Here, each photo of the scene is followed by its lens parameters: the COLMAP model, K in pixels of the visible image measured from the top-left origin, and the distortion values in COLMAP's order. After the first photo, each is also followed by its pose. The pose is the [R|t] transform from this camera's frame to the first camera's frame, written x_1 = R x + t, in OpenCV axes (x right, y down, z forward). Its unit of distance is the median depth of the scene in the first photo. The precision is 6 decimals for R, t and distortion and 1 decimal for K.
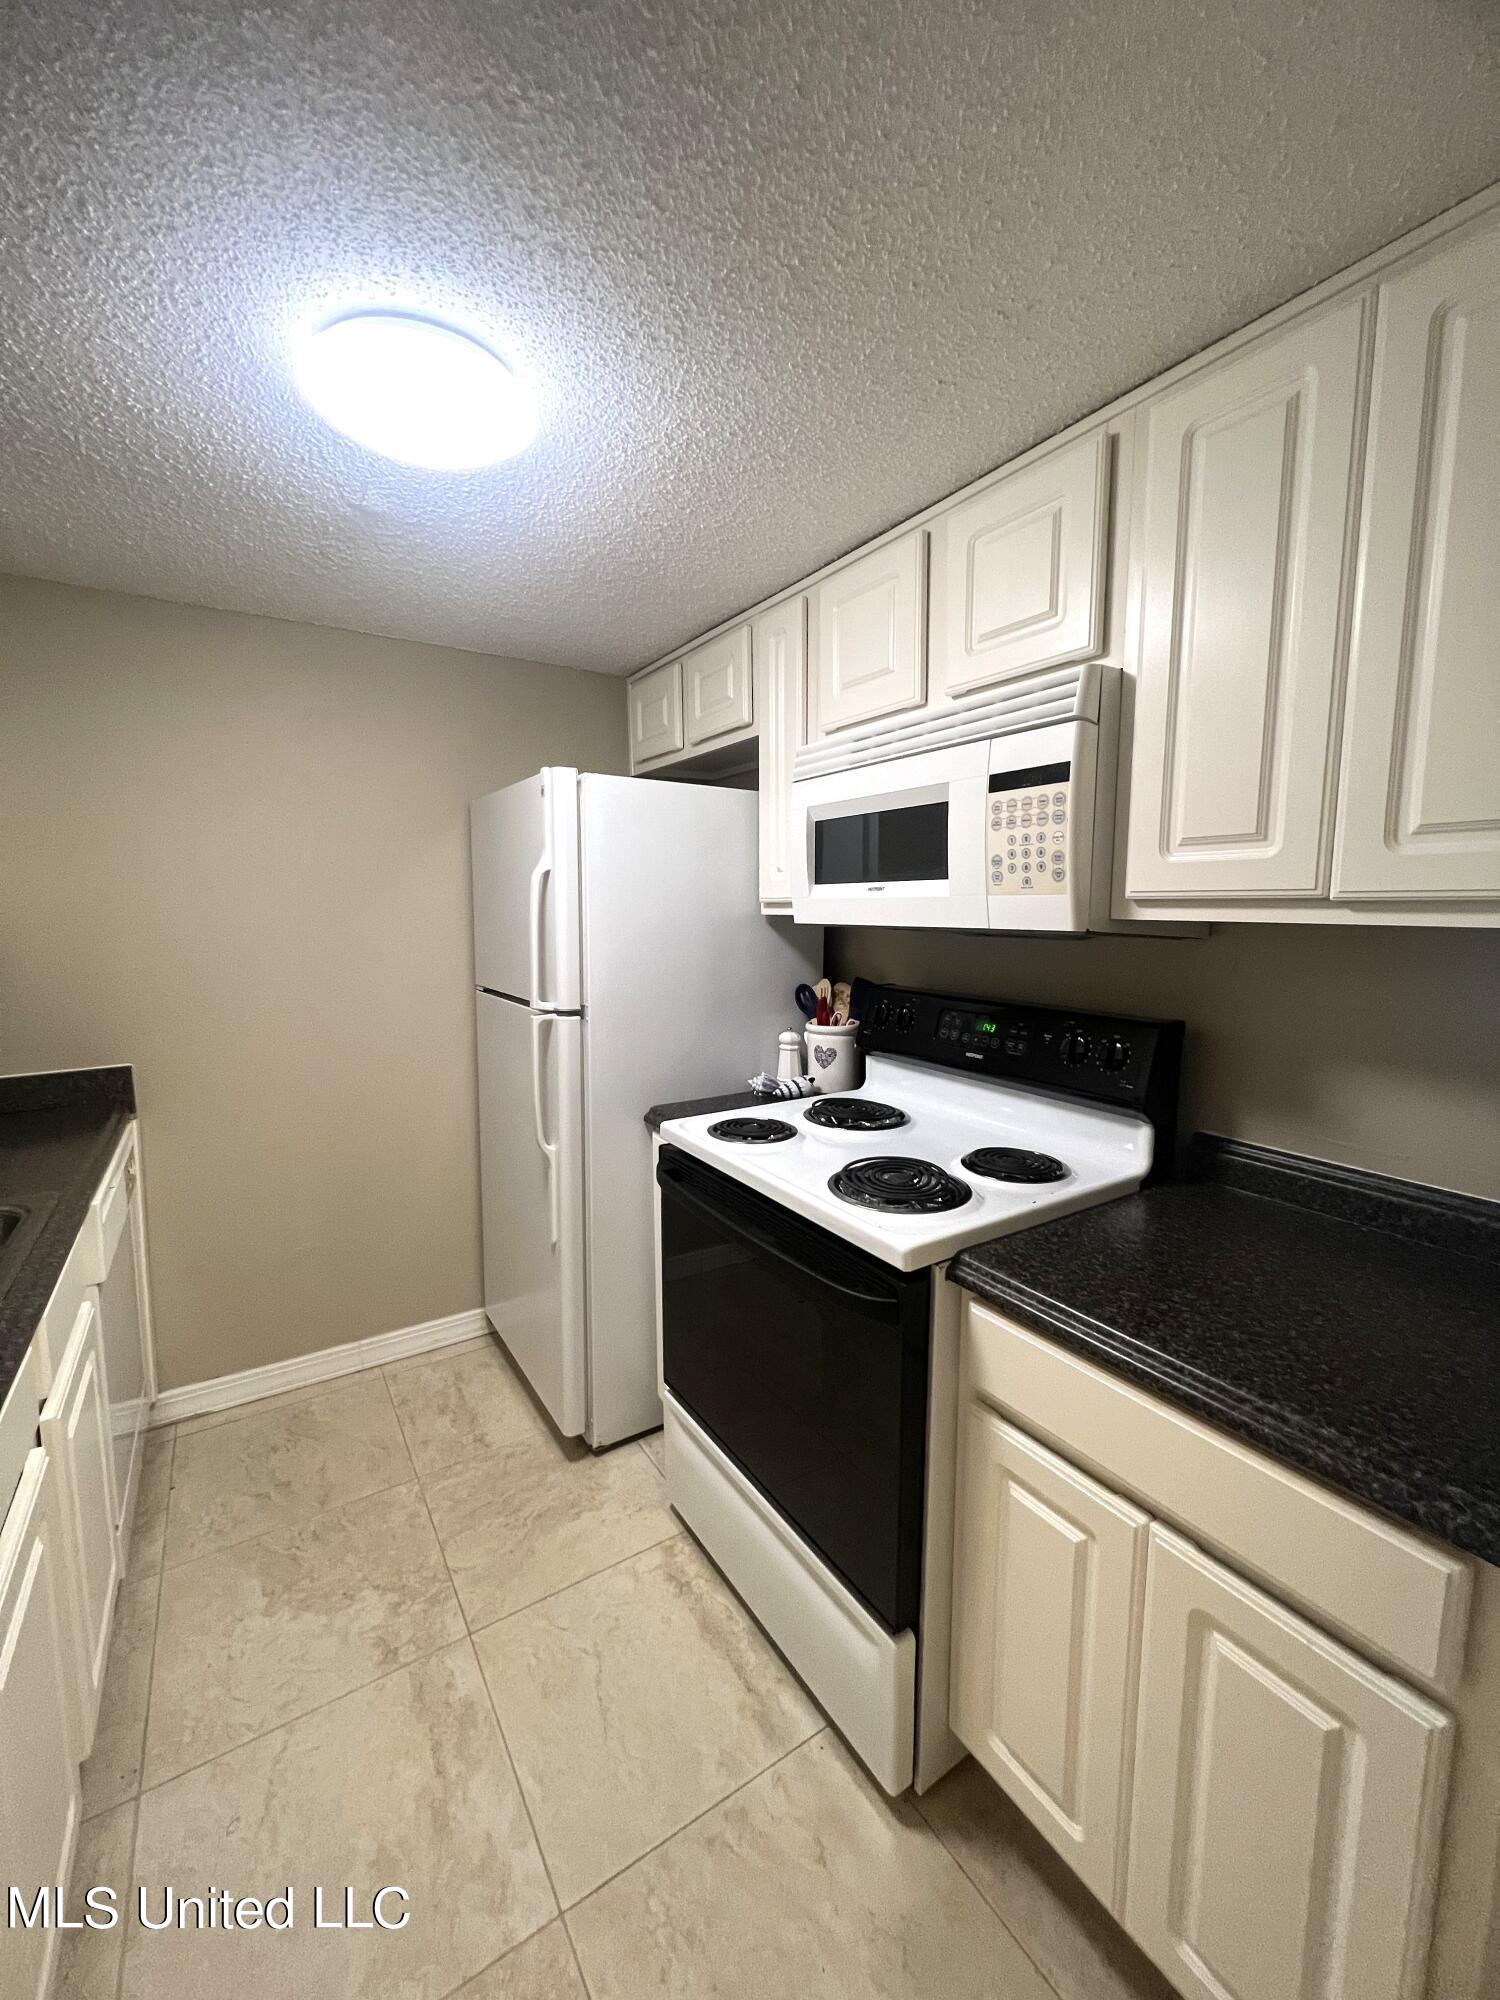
lens RADIAL K [[799.8, 0, 749.1], [0, 799.8, 1003.2], [0, 0, 1]] dist [0.000349, 0.000907]
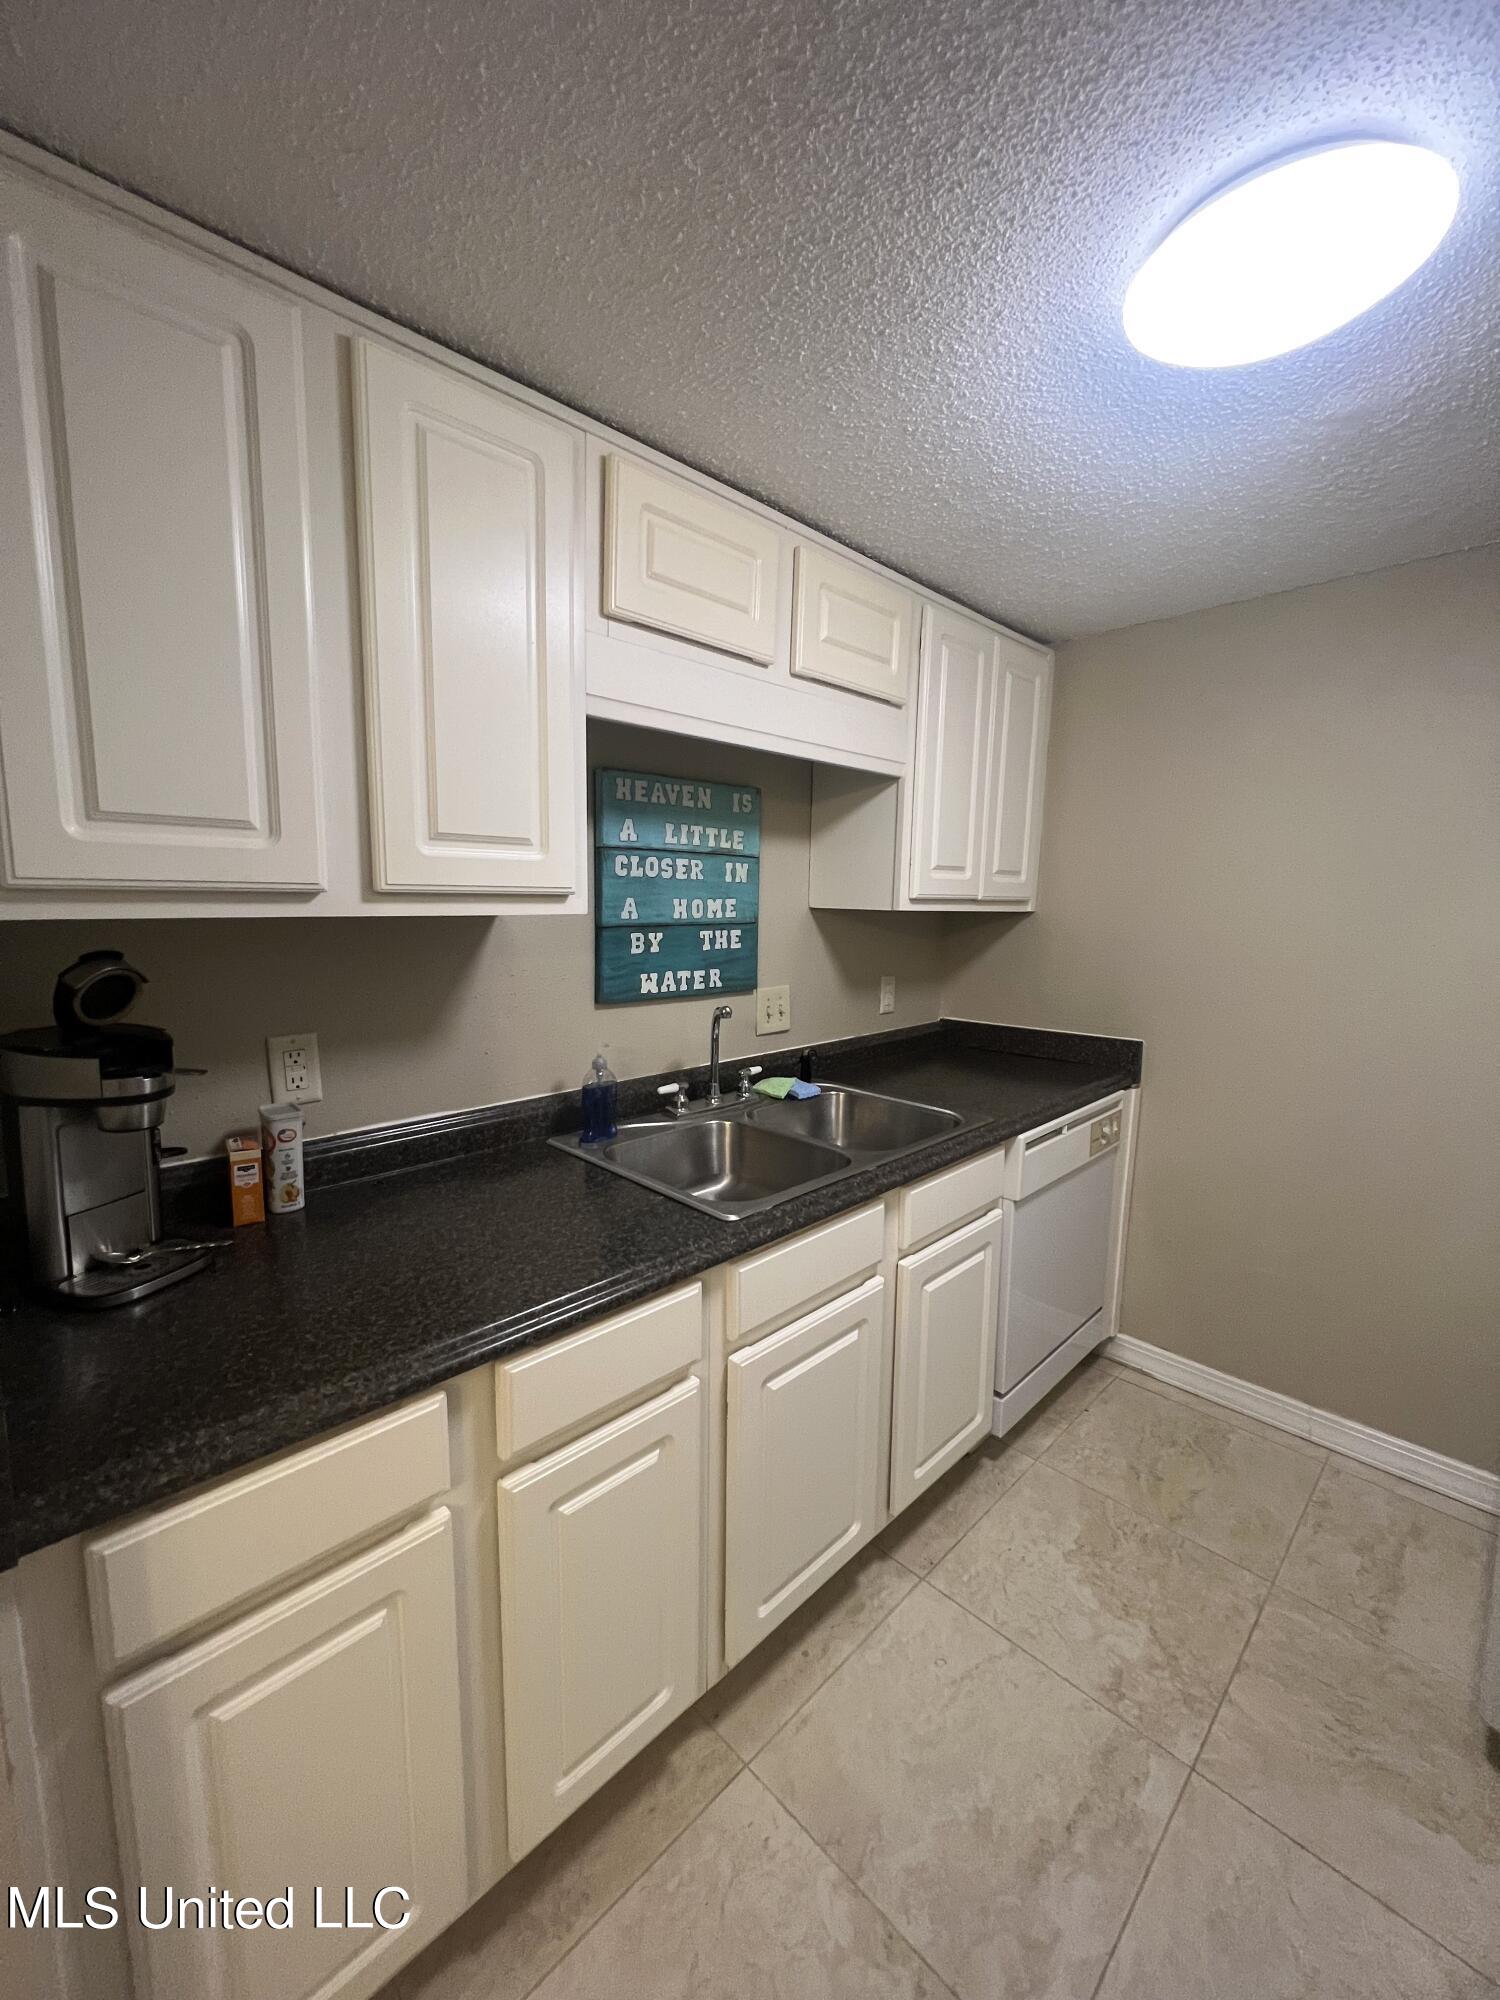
lens RADIAL K [[799.8, 0, 749.1], [0, 799.8, 1003.2], [0, 0, 1]] dist [0.000349, 0.000907]
pose [[0.207505, 0.132122, -0.969271, 0.260961], [-0.127861, 0.986000, 0.107029, -0.033361], [0.969842, 0.101723, 0.221493, 0.278893]]
